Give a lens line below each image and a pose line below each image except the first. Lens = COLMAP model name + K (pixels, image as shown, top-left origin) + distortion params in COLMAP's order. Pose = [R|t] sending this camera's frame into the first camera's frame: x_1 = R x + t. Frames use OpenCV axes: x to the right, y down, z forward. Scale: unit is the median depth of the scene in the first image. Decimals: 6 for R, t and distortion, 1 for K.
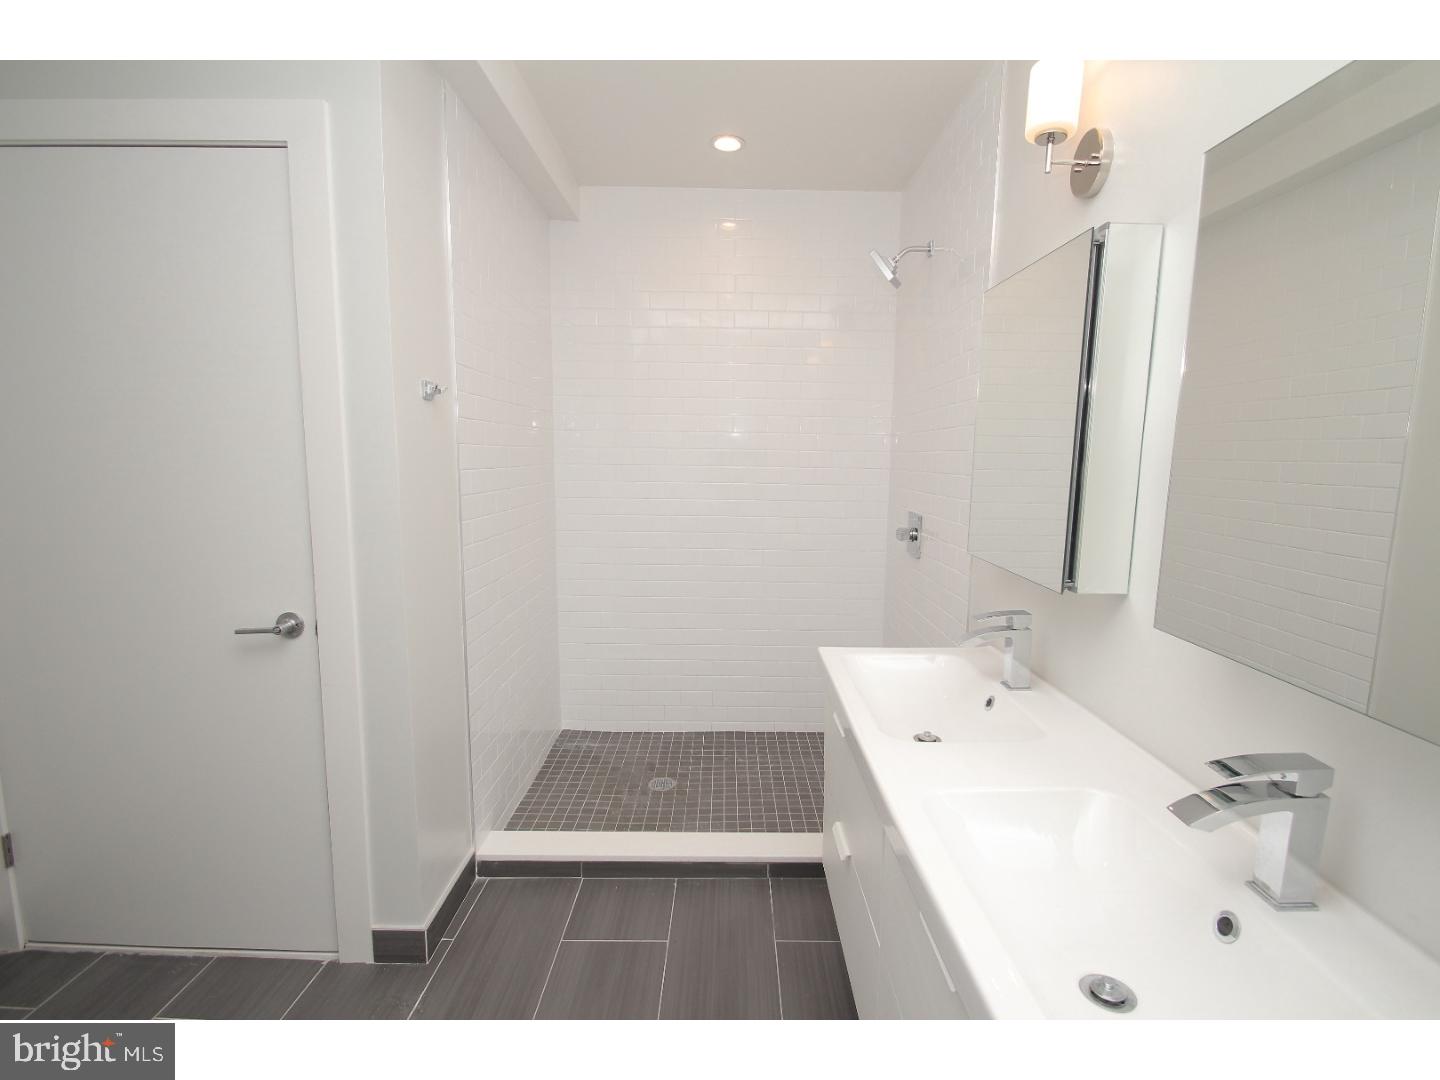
lens RADIAL K [[670.1, 0, 735.5], [0, 670.1, 546.4], [0, 0, 1]] dist [-0.000836, -0.000833]
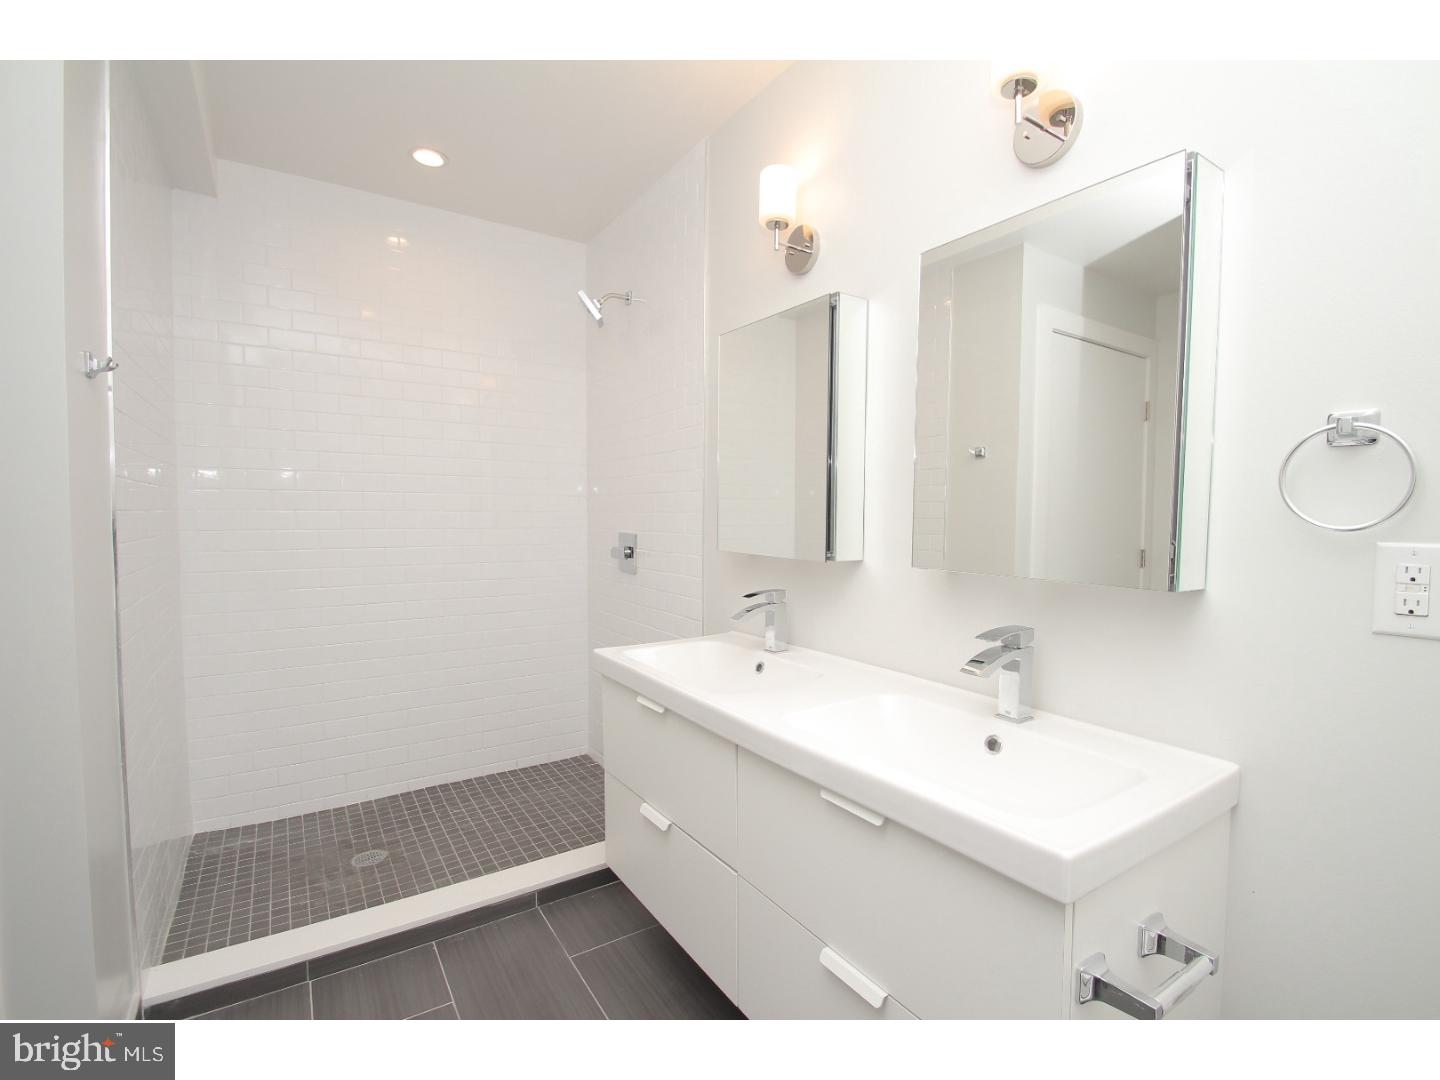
lens RADIAL K [[663.6, 0, 740.0], [0, 663.6, 546.0], [0, 0, 1]] dist [0.013355, -0.021018]
pose [[0.833714, -0.035729, 0.551039, -0.178525], [0.079658, 0.995249, -0.055990, 0.047213], [-0.546421, 0.090574, 0.832599, 0.002506]]
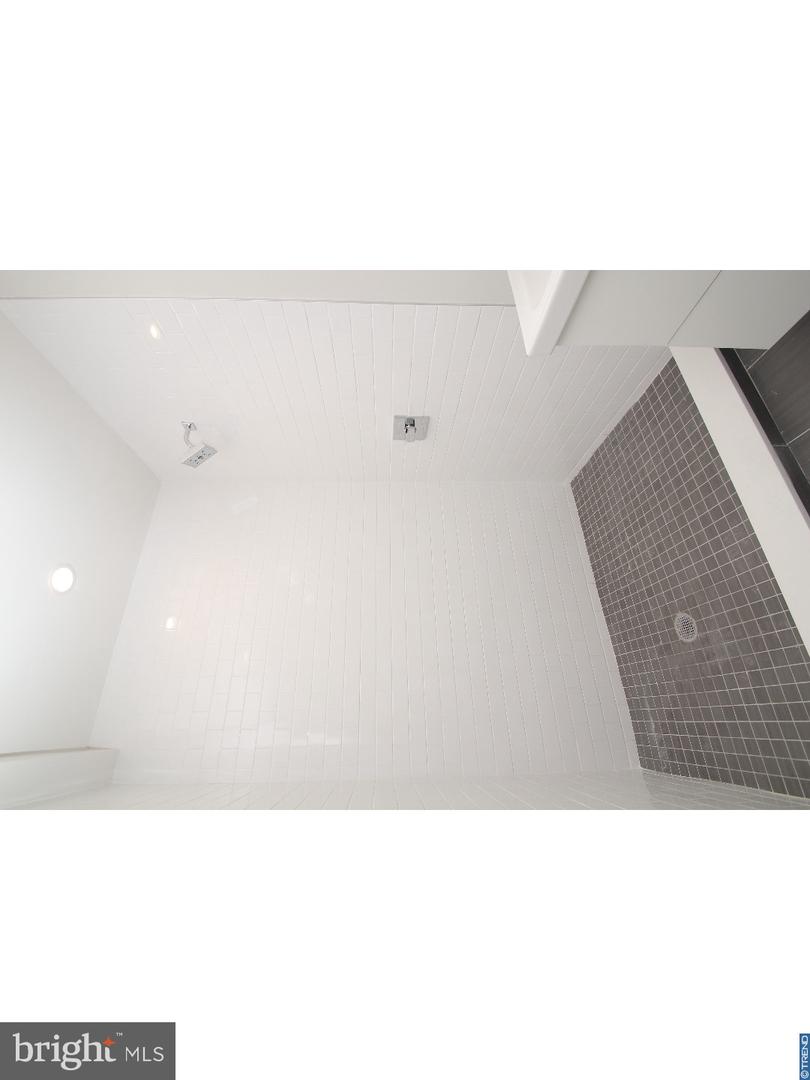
lens RADIAL K [[385.4, 0, 398.6], [0, 385.4, 540.7], [0, 0, 1]] dist [-0.001019, -0.000145]
pose [[-0.038326, -0.914537, 0.402681, -0.214553], [0.994636, -0.073660, -0.072624, -0.001705], [0.096078, 0.397738, 0.912455, 0.439279]]
